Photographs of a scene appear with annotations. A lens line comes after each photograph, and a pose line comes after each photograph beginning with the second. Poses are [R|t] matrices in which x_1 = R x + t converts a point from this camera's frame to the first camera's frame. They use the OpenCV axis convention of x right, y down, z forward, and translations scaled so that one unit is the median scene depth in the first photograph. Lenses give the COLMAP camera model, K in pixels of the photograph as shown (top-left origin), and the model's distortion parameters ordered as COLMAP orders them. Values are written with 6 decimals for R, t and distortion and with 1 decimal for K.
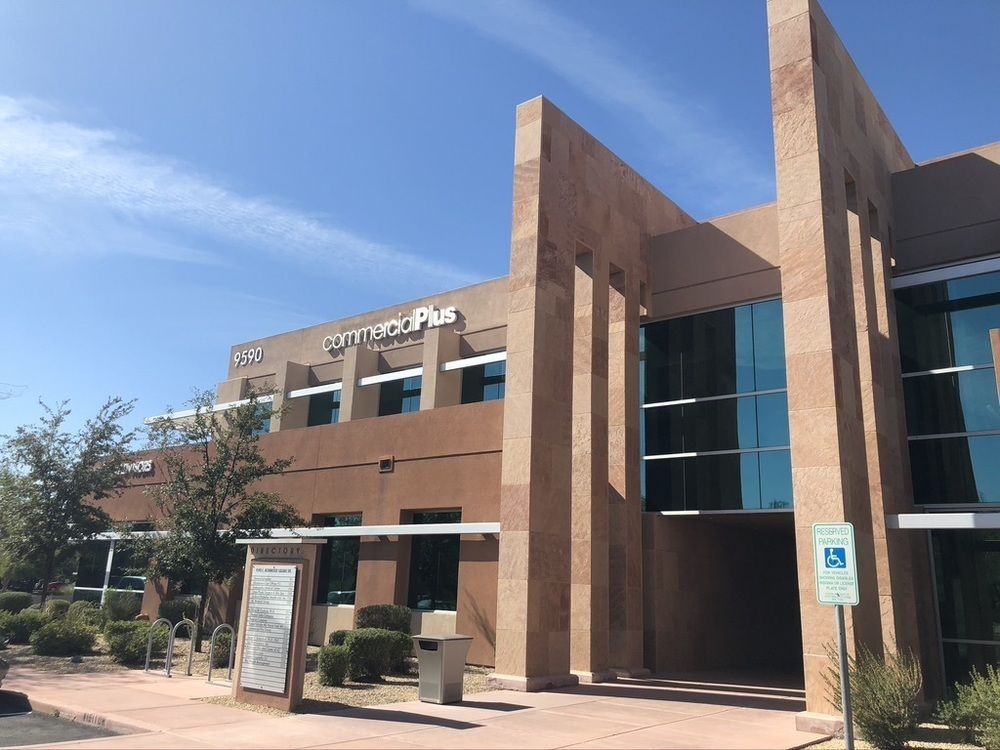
lens RADIAL K [[815.8, 0, 500.0], [0, 815.8, 375.0], [0, 0, 1]] dist [0.155318, -0.358455]
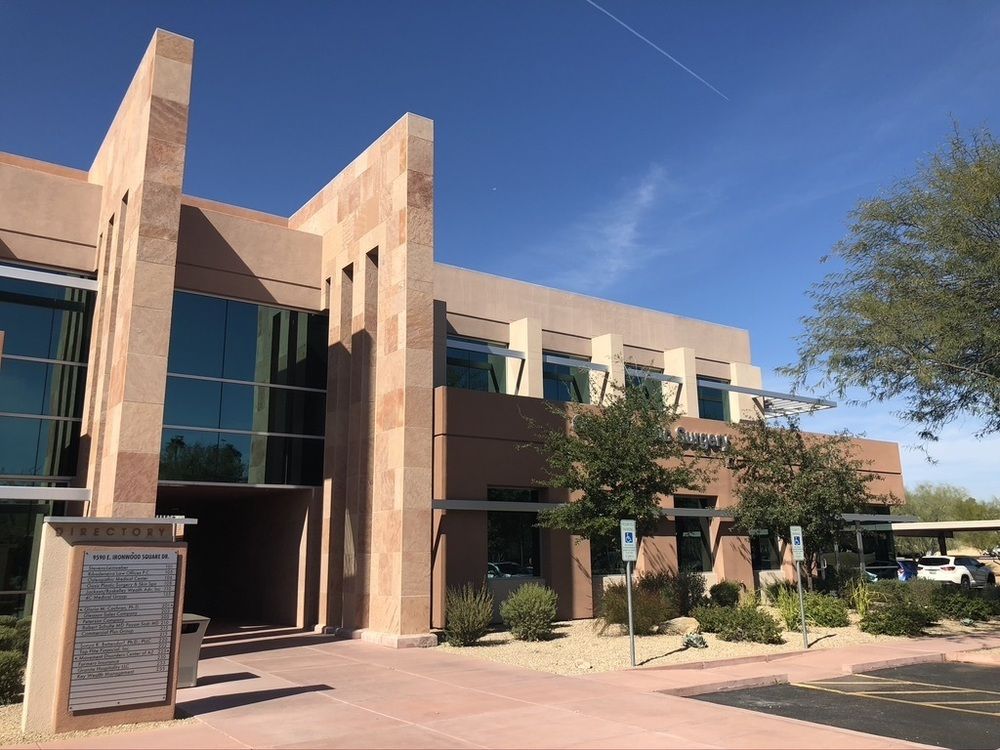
lens RADIAL K [[824.8, 0, 493.7], [0, 824.8, 362.3], [0, 0, 1]] dist [0.069712, -0.073699]
pose [[0.268591, 0.174956, 0.947232, -0.583734], [-0.225645, 0.967433, -0.114705, 0.040014], [-0.936452, -0.182930, 0.299322, 0.275514]]
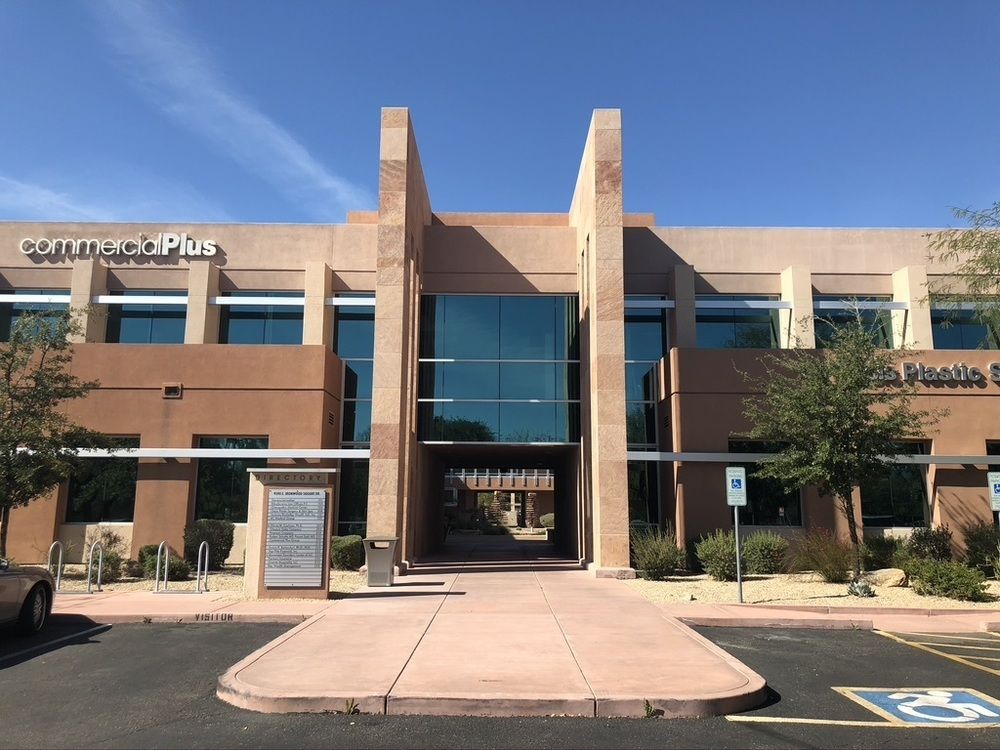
lens RADIAL K [[815.8, 0, 500.0], [0, 815.8, 375.0], [0, 0, 1]] dist [0.155318, -0.358455]
pose [[0.774535, 0.067869, 0.628880, -0.493467], [-0.137702, 0.988473, 0.062918, -0.035810], [-0.617361, -0.135330, 0.774953, -0.074532]]
